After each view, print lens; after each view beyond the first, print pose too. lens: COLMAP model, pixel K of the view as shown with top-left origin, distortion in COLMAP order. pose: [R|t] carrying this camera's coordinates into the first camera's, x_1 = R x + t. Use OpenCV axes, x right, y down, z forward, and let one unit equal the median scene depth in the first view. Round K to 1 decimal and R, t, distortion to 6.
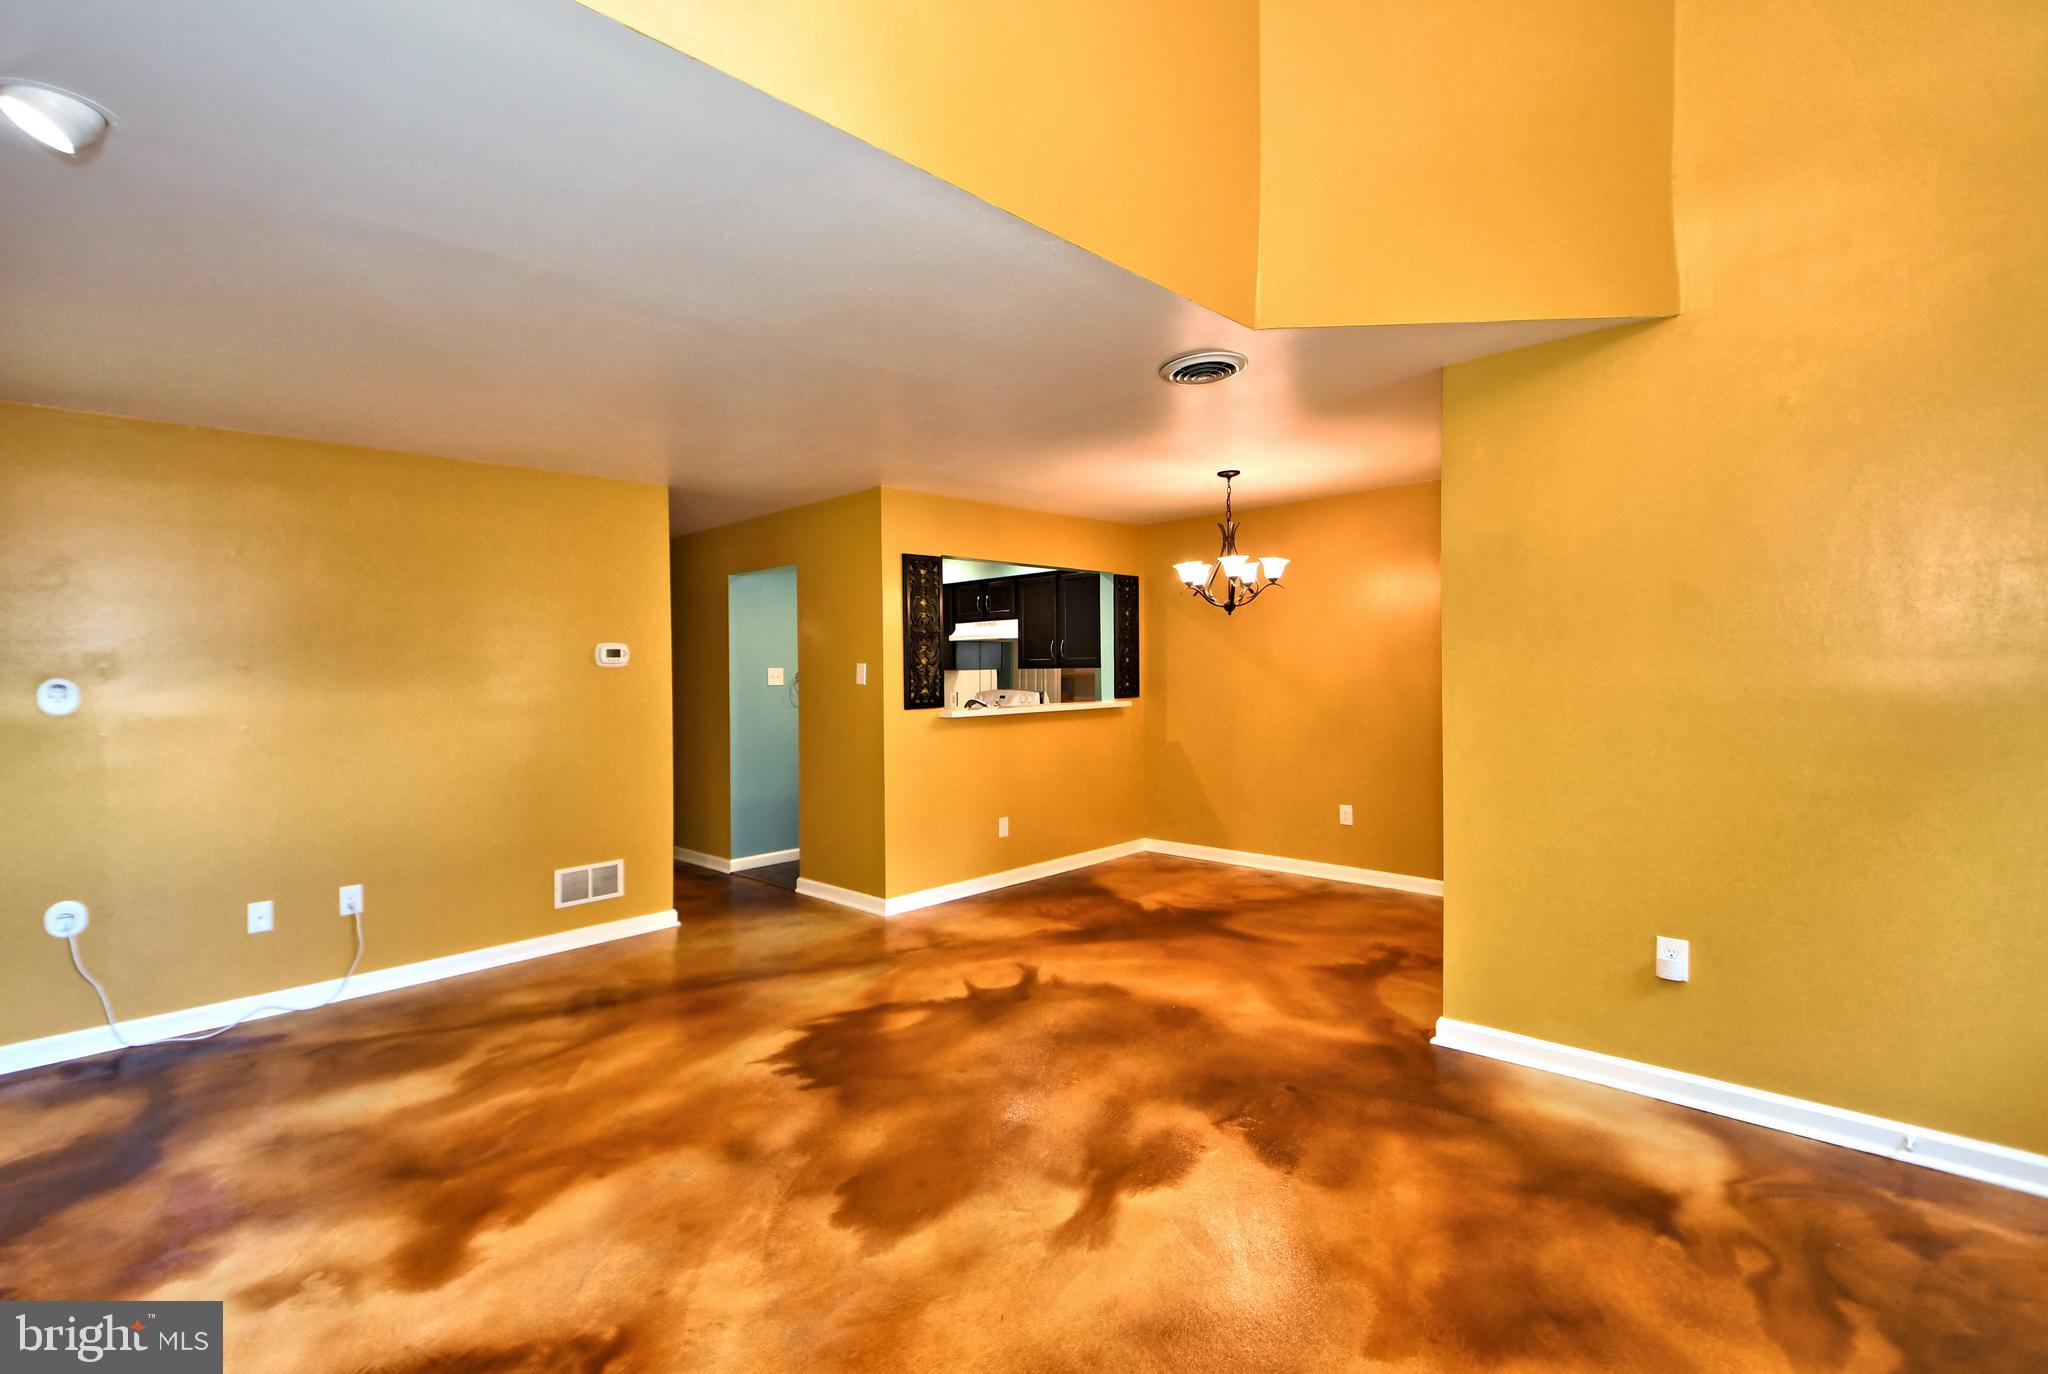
lens RADIAL K [[915.9, 0, 982.3], [0, 915.9, 677.6], [0, 0, 1]] dist [0.002015, 0.000163]
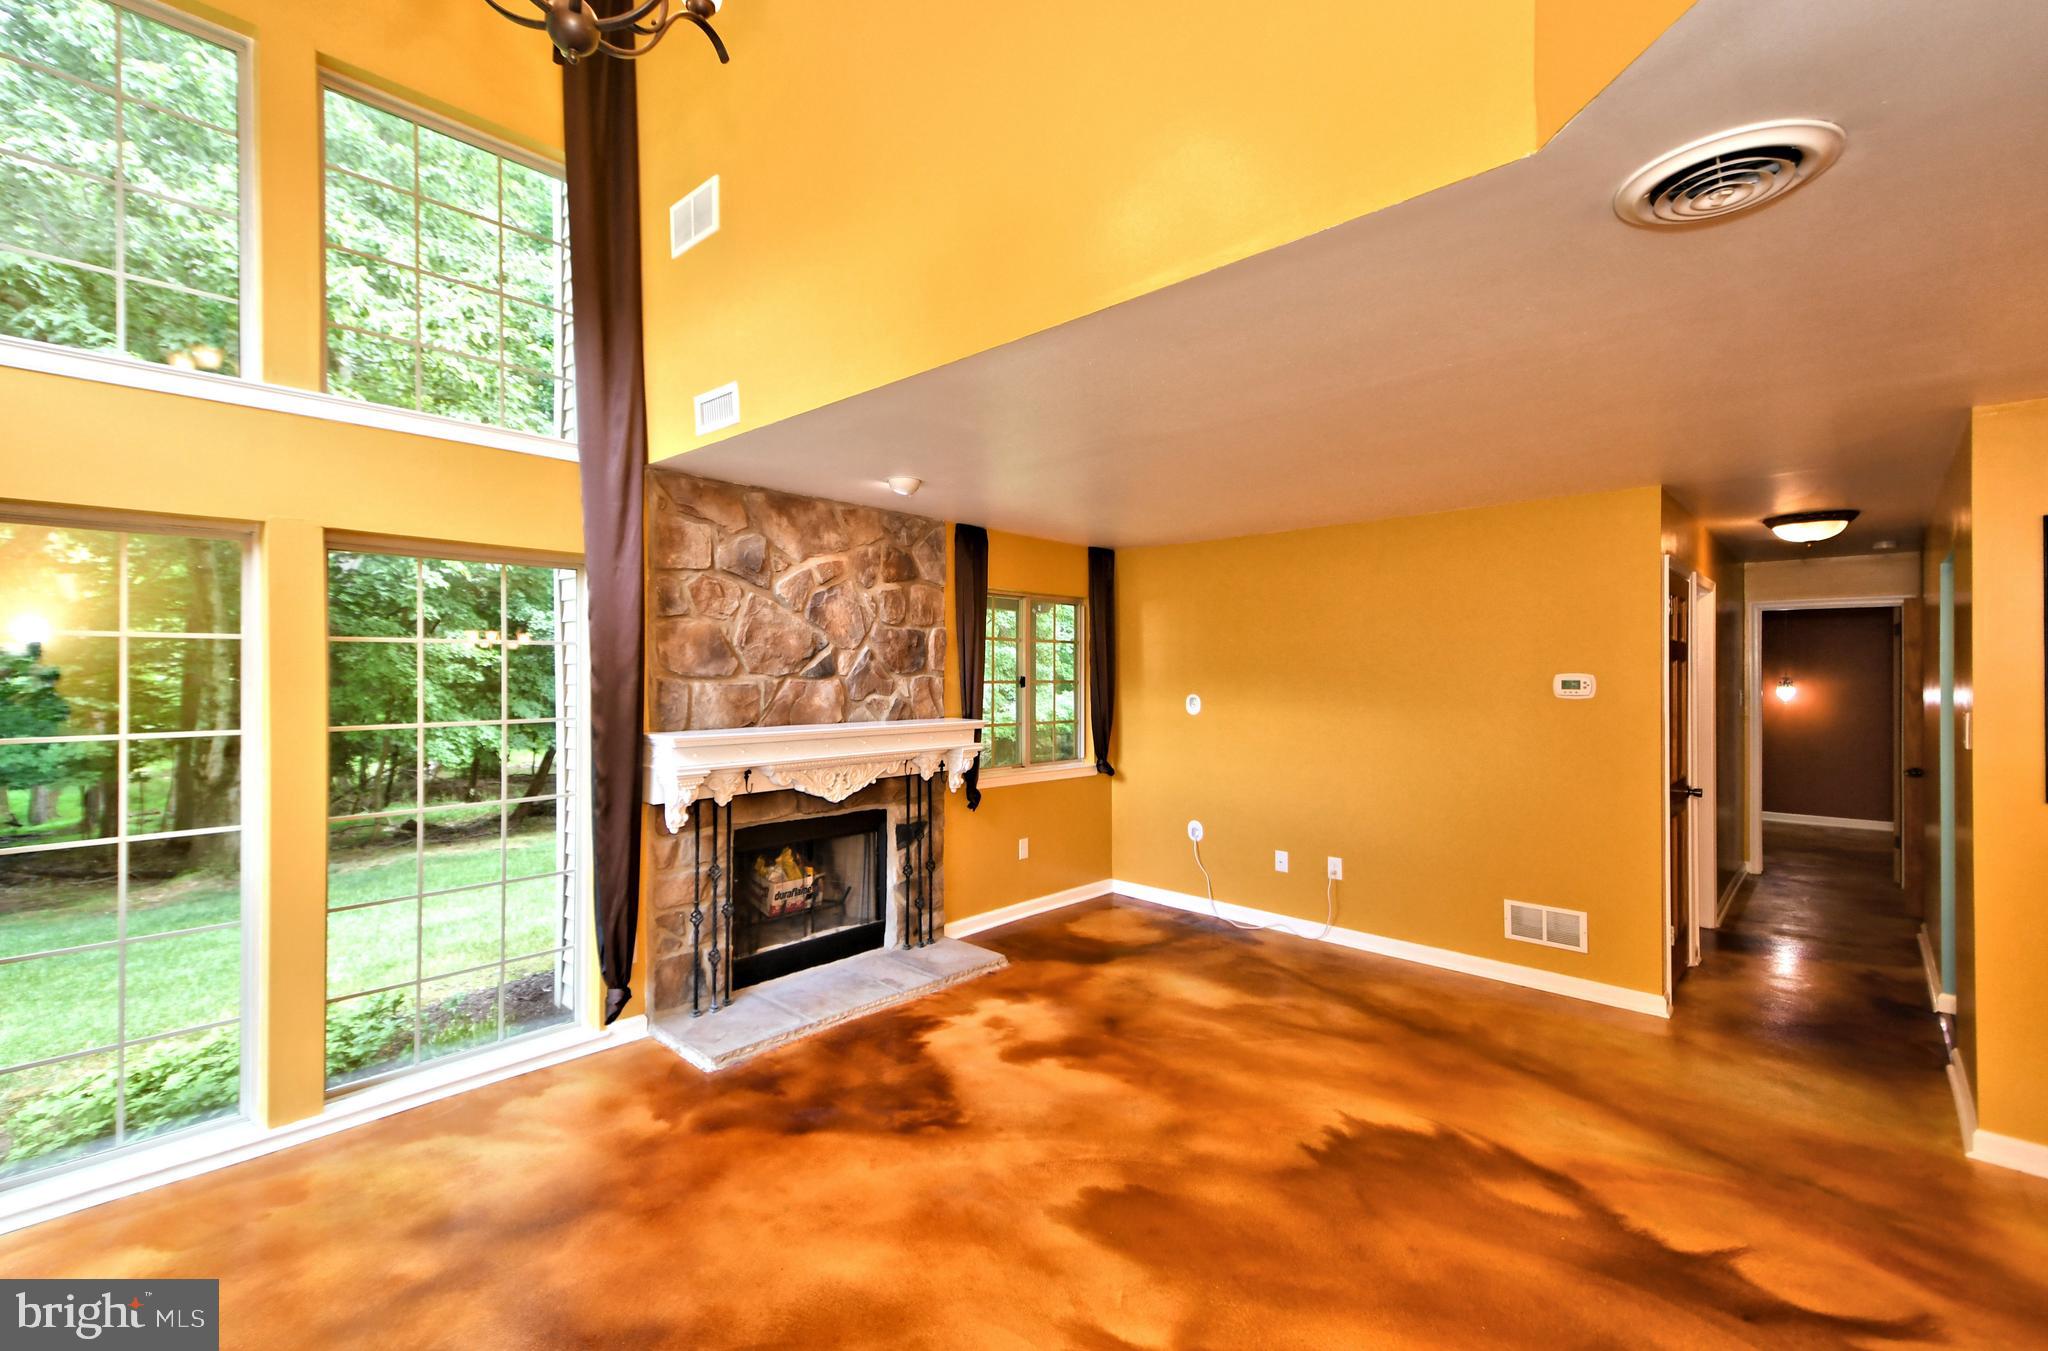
lens RADIAL K [[853.8, 0, 990.1], [0, 853.8, 652.2], [0, 0, 1]] dist [0.040484, -0.000785]
pose [[0.049017, -0.003435, -0.998792, 0.676927], [-0.011826, 0.999922, -0.004019, -0.074245], [0.998728, 0.012008, 0.048973, 0.560098]]
